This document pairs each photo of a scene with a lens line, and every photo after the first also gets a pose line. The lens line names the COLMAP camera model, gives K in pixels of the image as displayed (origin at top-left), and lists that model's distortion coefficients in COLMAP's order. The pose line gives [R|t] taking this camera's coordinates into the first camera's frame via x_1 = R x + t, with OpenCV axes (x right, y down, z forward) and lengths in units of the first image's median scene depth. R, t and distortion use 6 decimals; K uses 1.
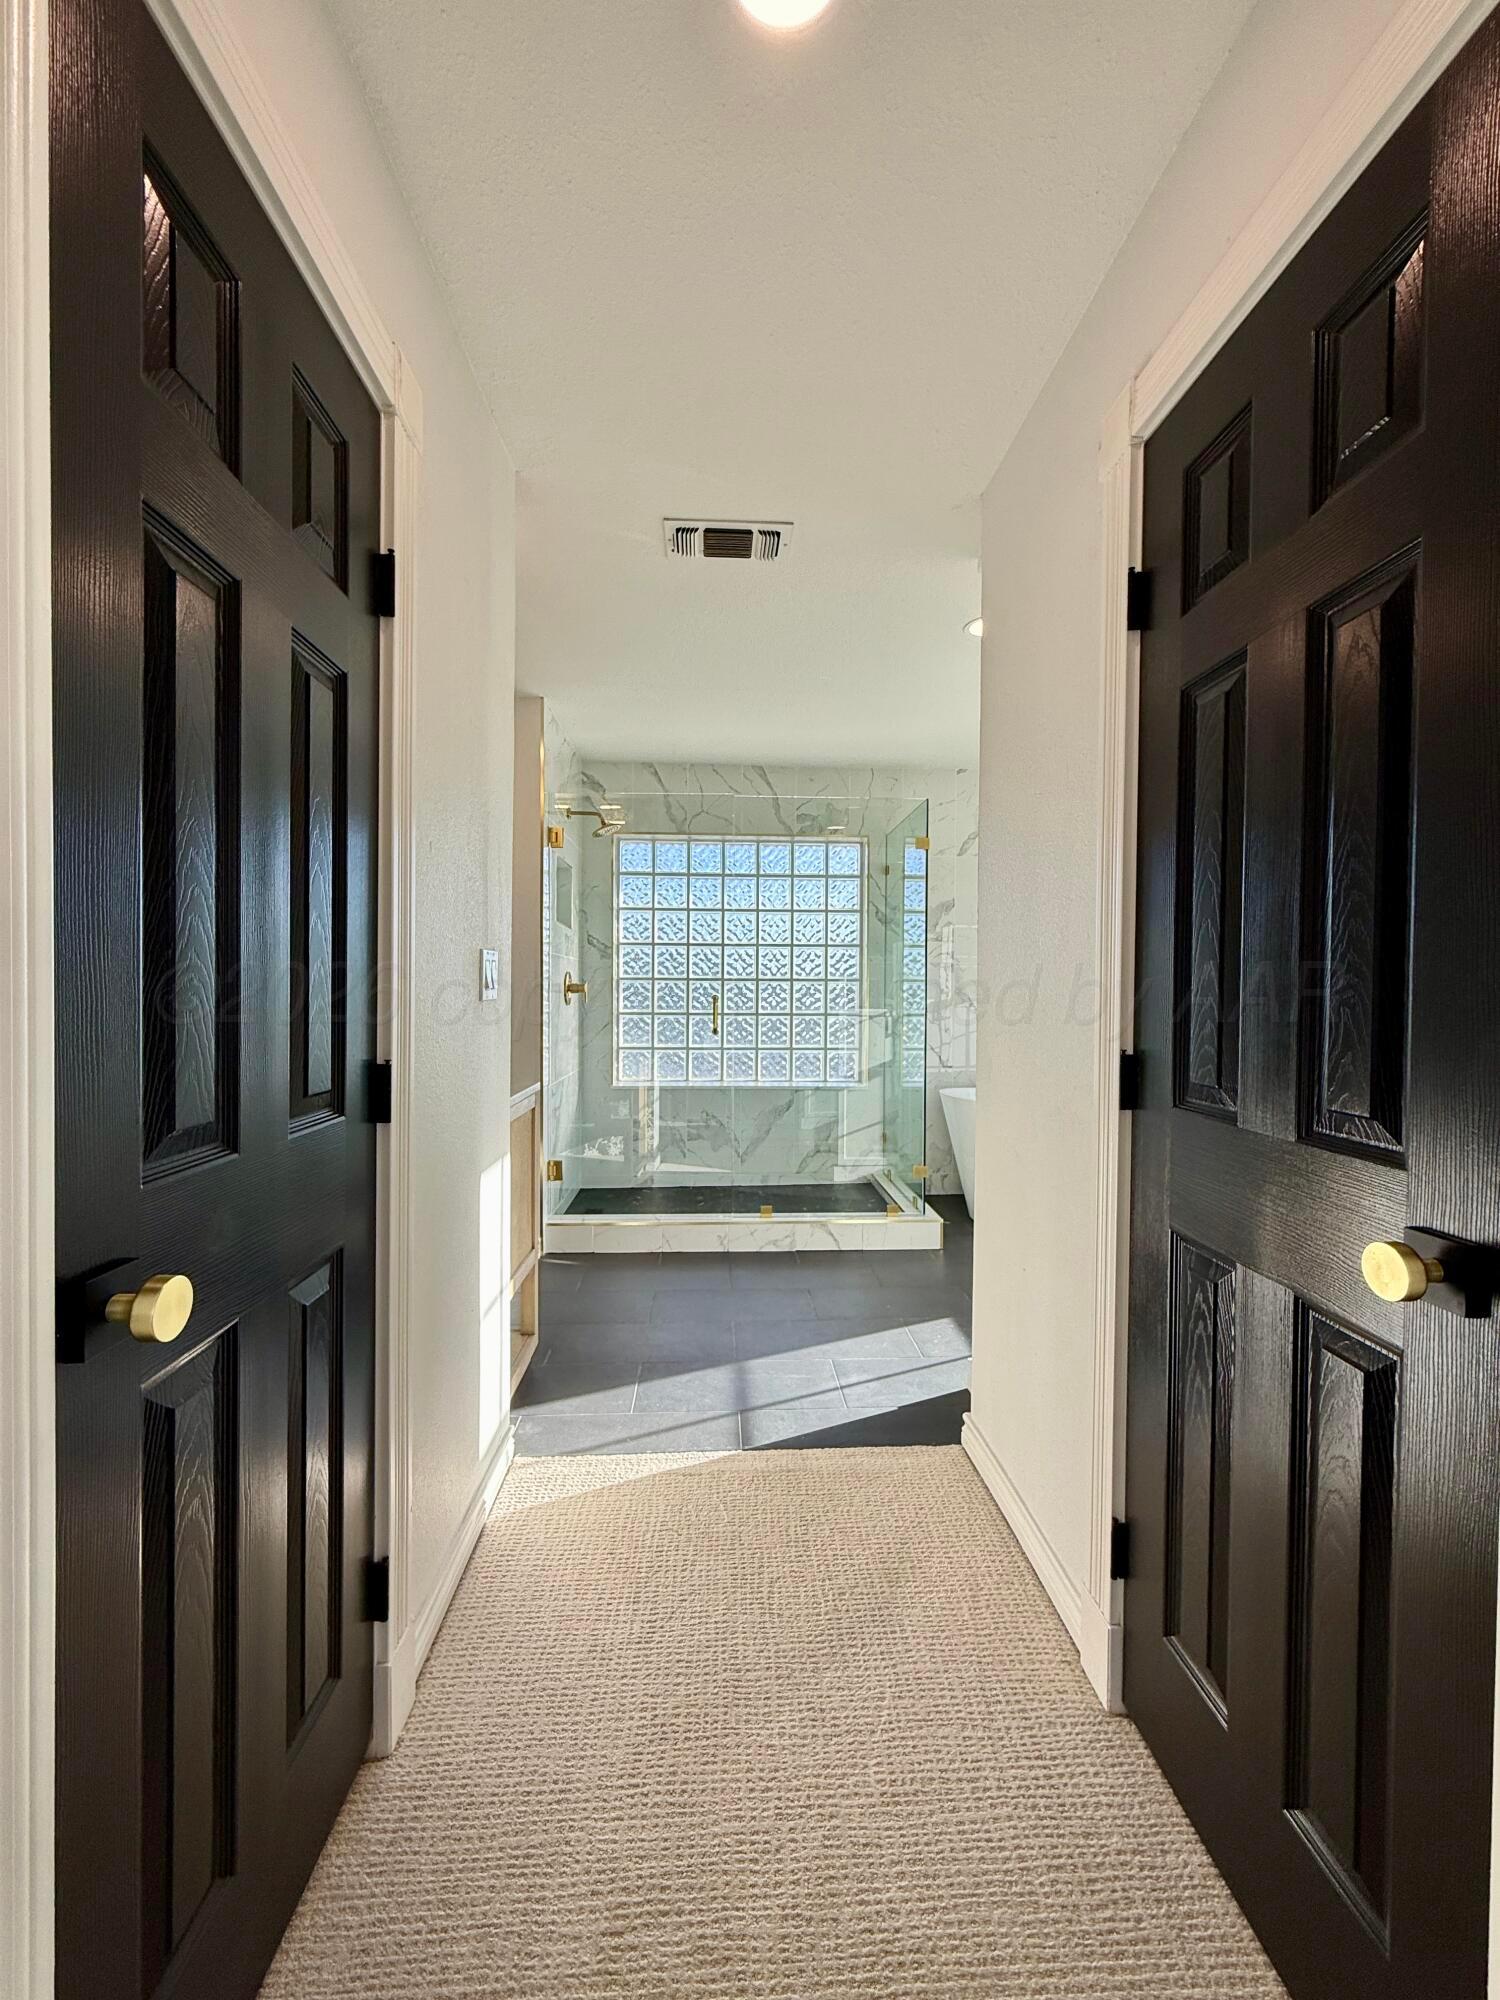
lens RADIAL K [[807.9, 0, 754.0], [0, 807.9, 1000.2], [0, 0, 1]] dist [0.000471, 0.000116]
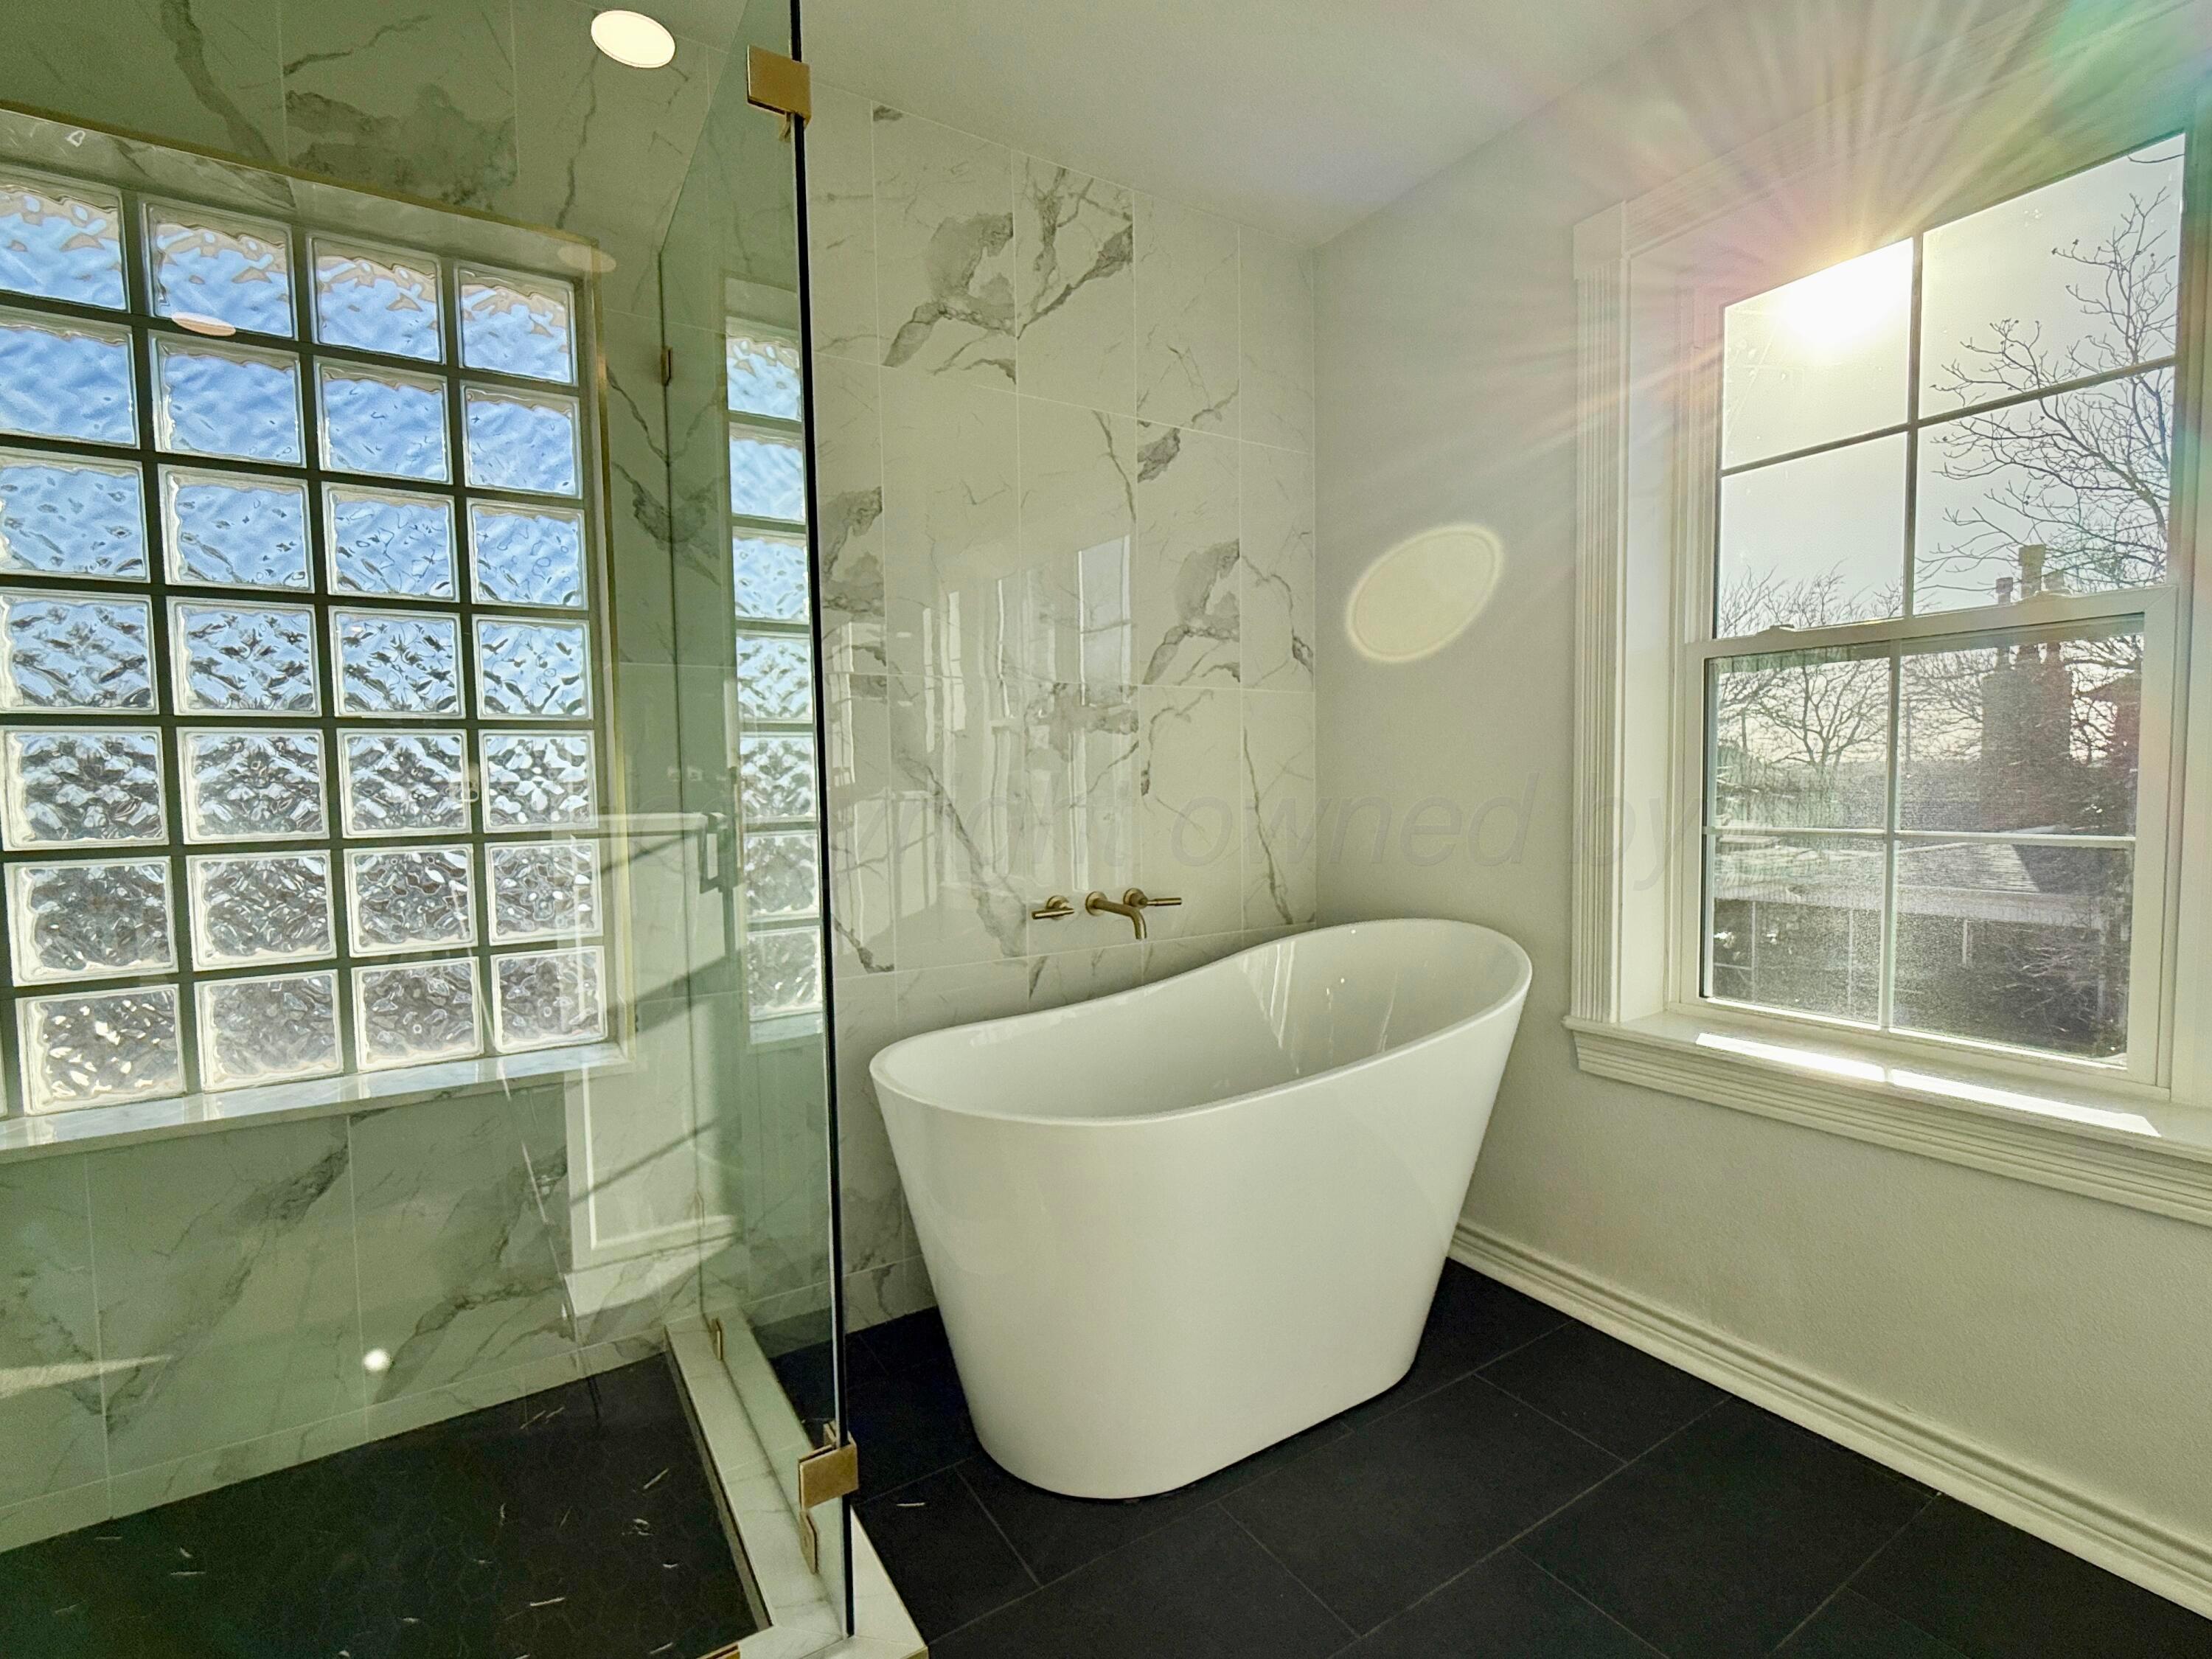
lens RADIAL K [[1017.2, 0, 1104.6], [0, 1017.2, 829.5], [0, 0, 1]] dist [0.002015, -0.000130]
pose [[0.869925, -0.048374, 0.490806, 0.107161], [0.030679, 0.998559, 0.044041, 0.004920], [-0.492229, -0.023255, 0.870155, 0.554844]]
